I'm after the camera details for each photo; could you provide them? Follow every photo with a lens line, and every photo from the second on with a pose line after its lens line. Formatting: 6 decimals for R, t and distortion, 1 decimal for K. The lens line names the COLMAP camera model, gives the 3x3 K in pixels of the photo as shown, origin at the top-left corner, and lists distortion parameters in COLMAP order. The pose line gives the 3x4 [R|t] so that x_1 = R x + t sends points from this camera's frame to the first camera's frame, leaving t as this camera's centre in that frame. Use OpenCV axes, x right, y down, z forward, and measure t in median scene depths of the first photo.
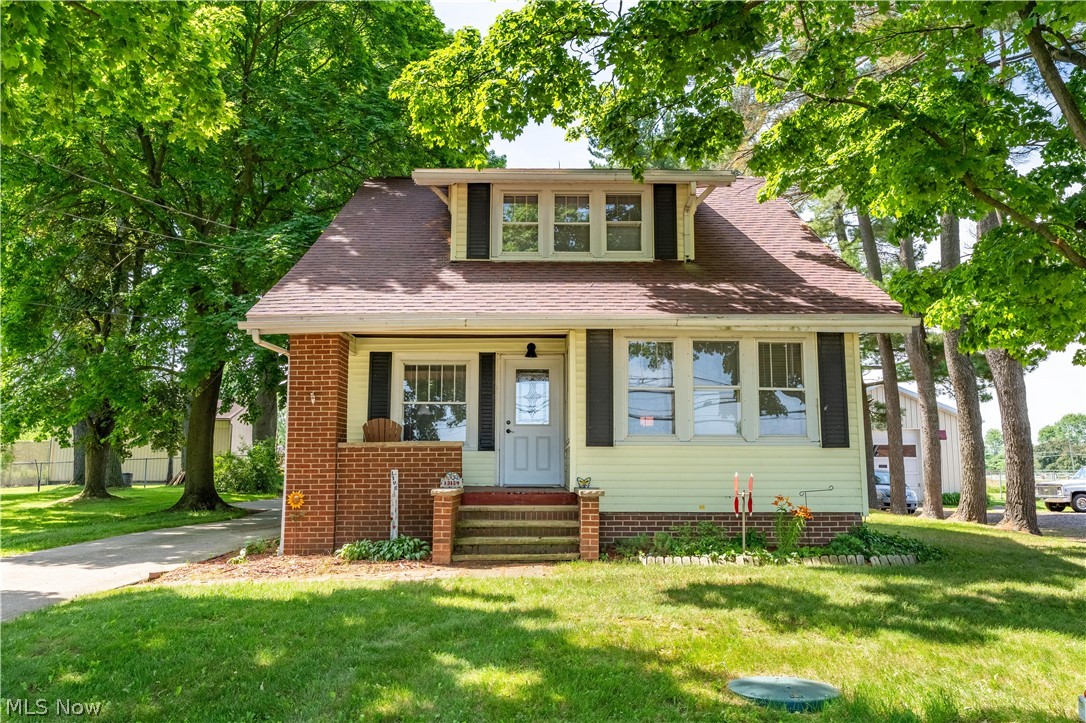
lens RADIAL K [[841.5, 0, 541.8], [0, 841.5, 357.5], [0, 0, 1]] dist [0.001403, -0.000680]
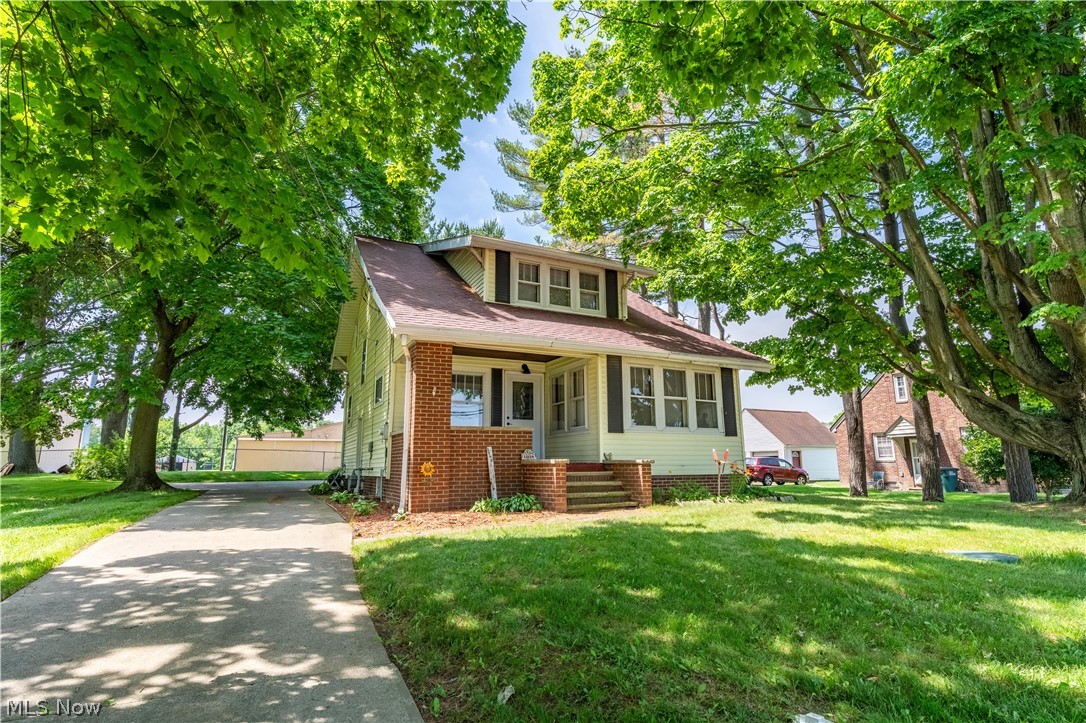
lens RADIAL K [[545.8, 0, 543.0], [0, 545.8, 361.5], [0, 0, 1]] dist [0.001101, 0.000244]
pose [[0.899116, 0.076082, 0.431047, -0.488496], [-0.052466, 0.996411, -0.066433, 0.049393], [-0.434554, 0.037116, 0.899881, 0.158870]]
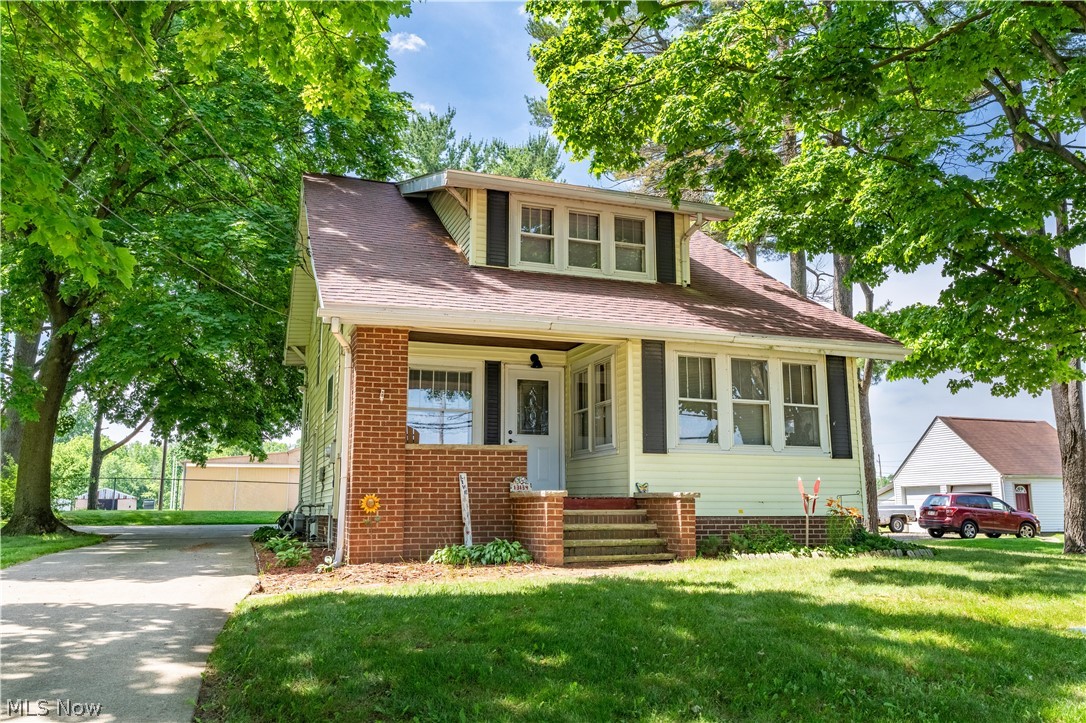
lens RADIAL K [[840.5, 0, 540.9], [0, 840.5, 353.6], [0, 0, 1]] dist [0.003733, 0.007937]
pose [[0.945073, 0.057966, 0.321678, -0.407622], [-0.043324, 0.997681, -0.052495, 0.043103], [-0.323975, 0.035675, 0.945393, 0.055452]]
